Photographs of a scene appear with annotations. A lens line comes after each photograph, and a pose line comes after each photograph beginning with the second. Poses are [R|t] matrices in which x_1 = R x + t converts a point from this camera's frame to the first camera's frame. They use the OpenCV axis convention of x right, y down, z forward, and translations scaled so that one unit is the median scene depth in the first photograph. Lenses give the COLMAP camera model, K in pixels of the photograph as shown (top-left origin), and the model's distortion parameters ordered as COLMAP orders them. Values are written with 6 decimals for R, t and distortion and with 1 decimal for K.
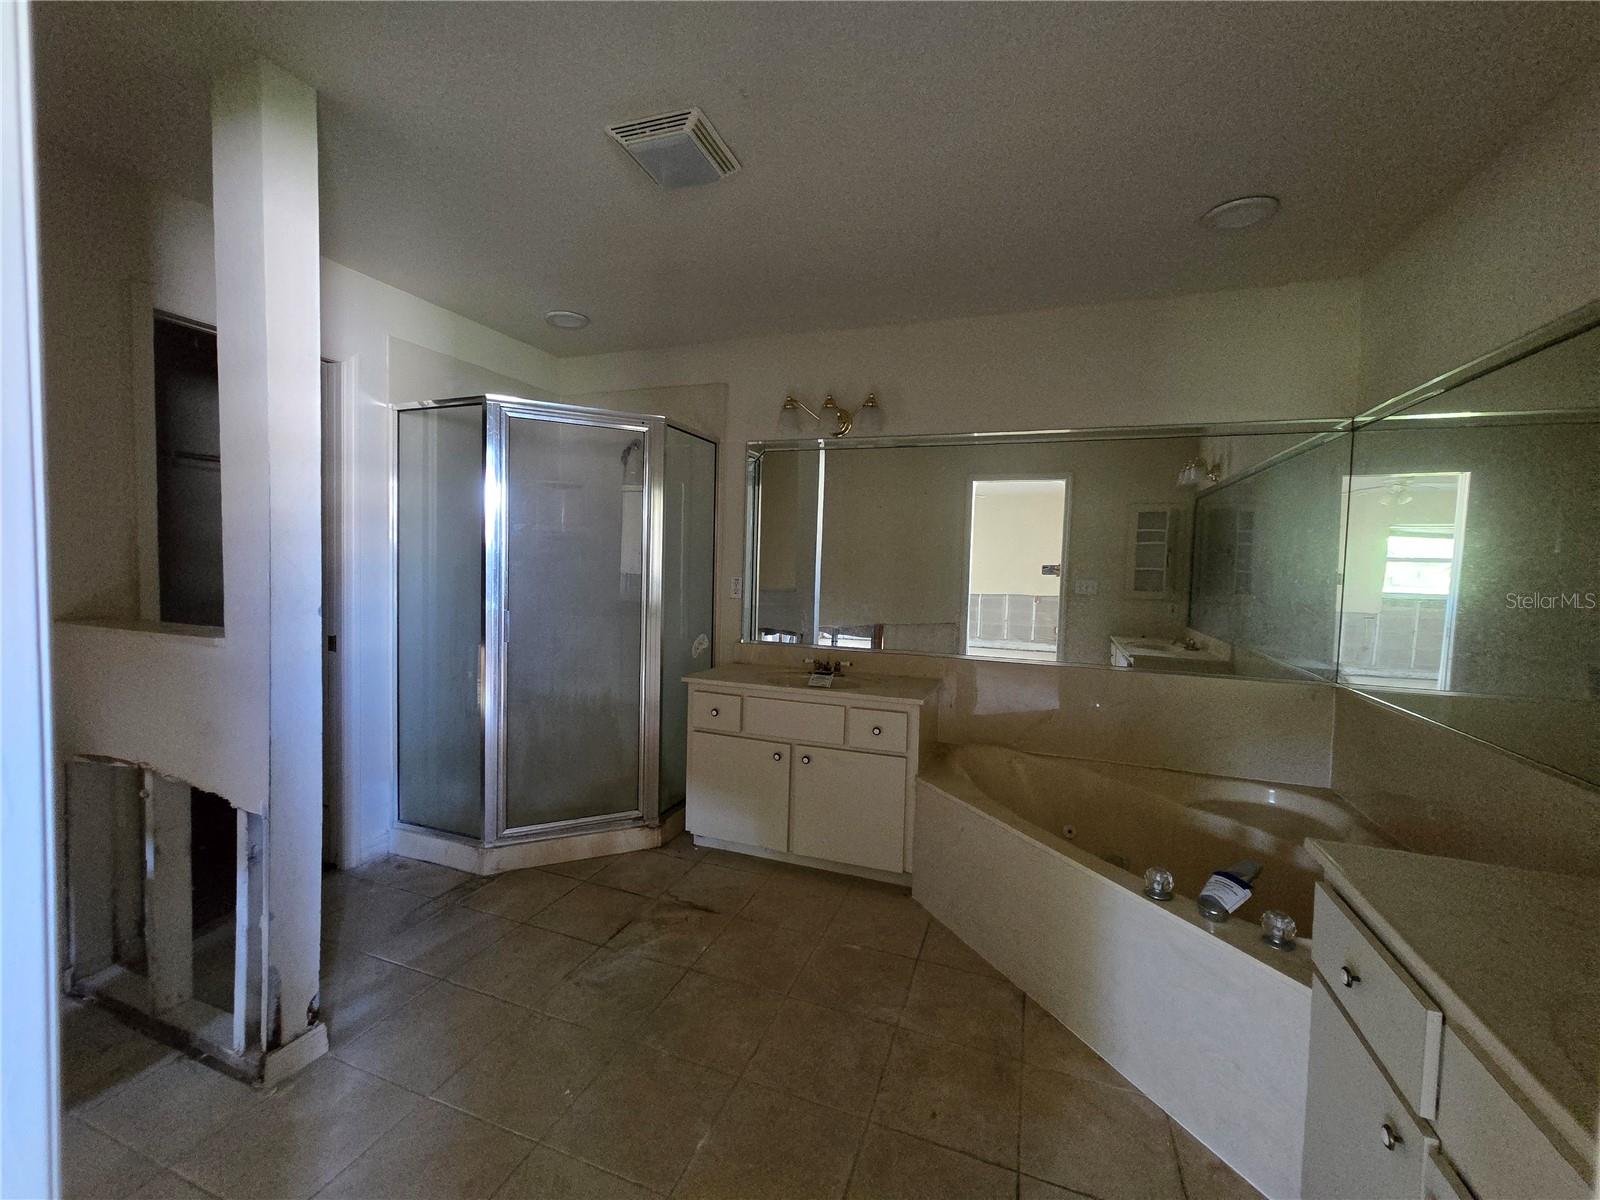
lens RADIAL K [[655.5, 0, 805.7], [0, 655.5, 588.2], [0, 0, 1]] dist [0.003102, 0.000793]
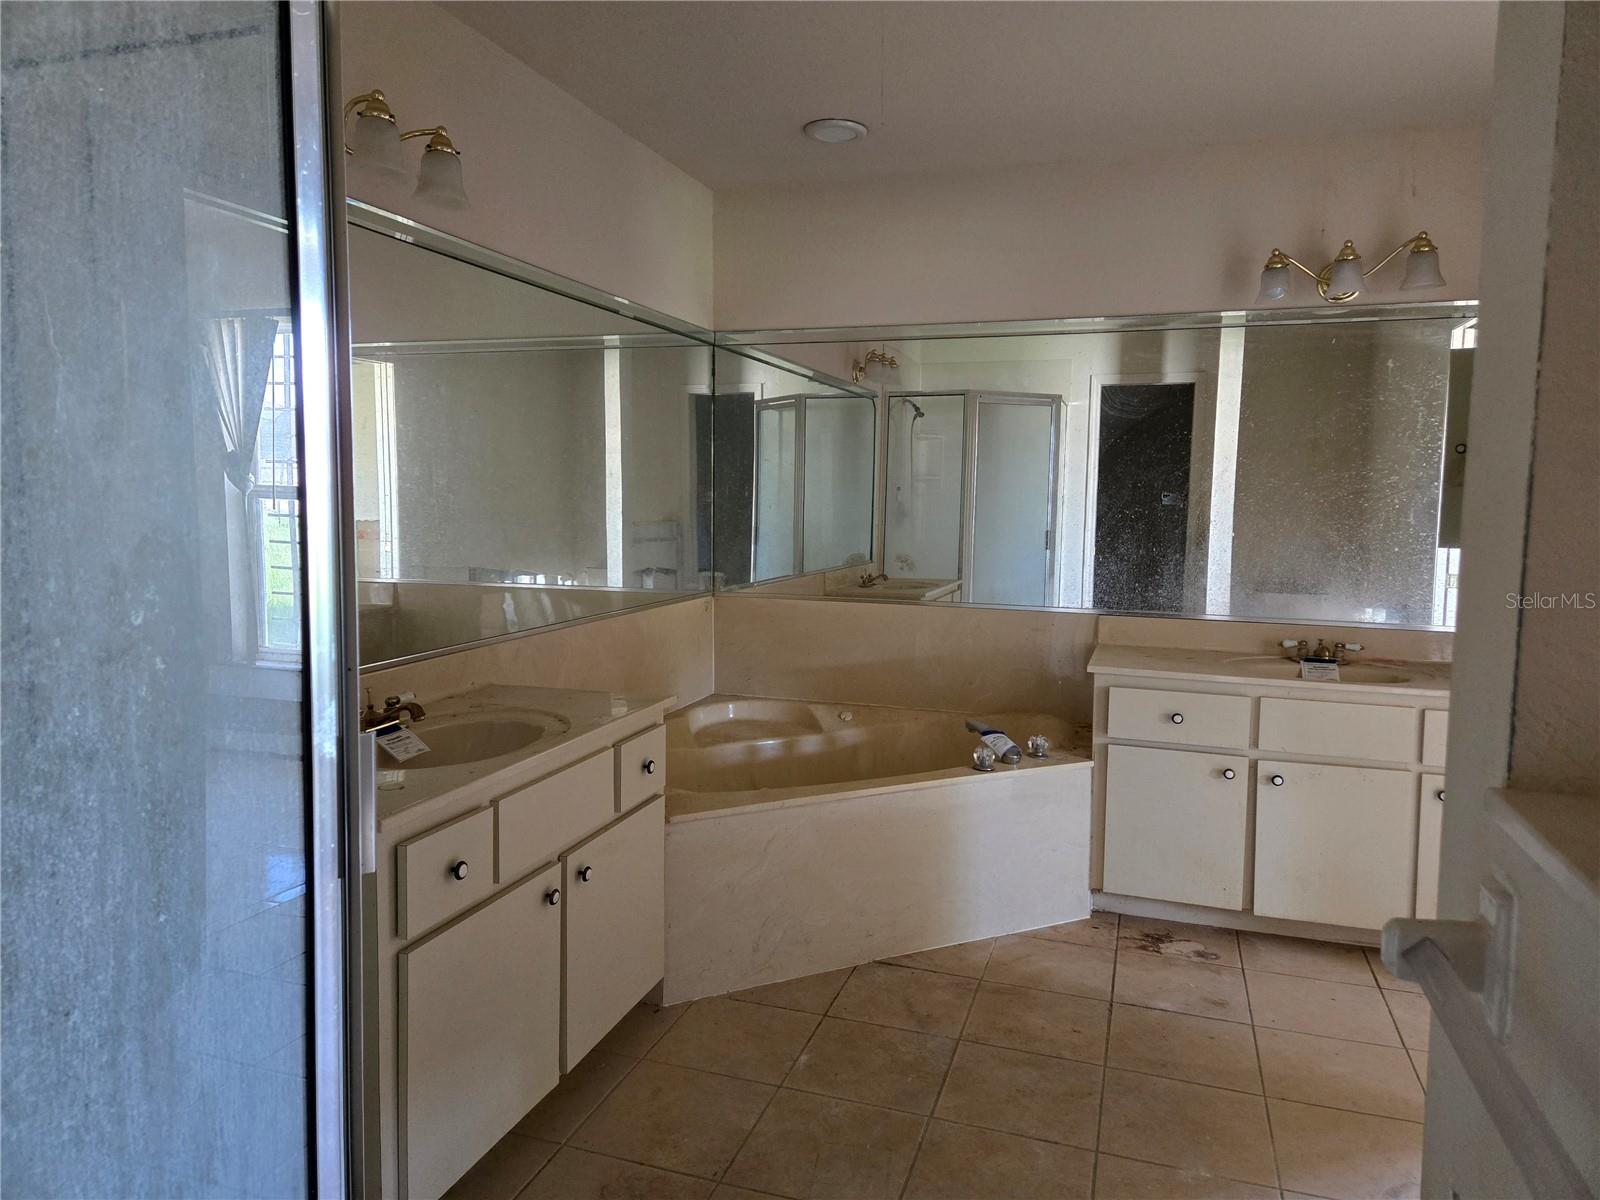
lens RADIAL K [[1060.3, 0, 799.6], [0, 1060.3, 587.2], [0, 0, 1]] dist [0.094419, -0.083686]
pose [[-0.030247, -0.115336, 0.992866, -1.061324], [0.028374, 0.992821, 0.116195, -0.066457], [-0.999140, 0.031686, -0.026758, 1.123663]]
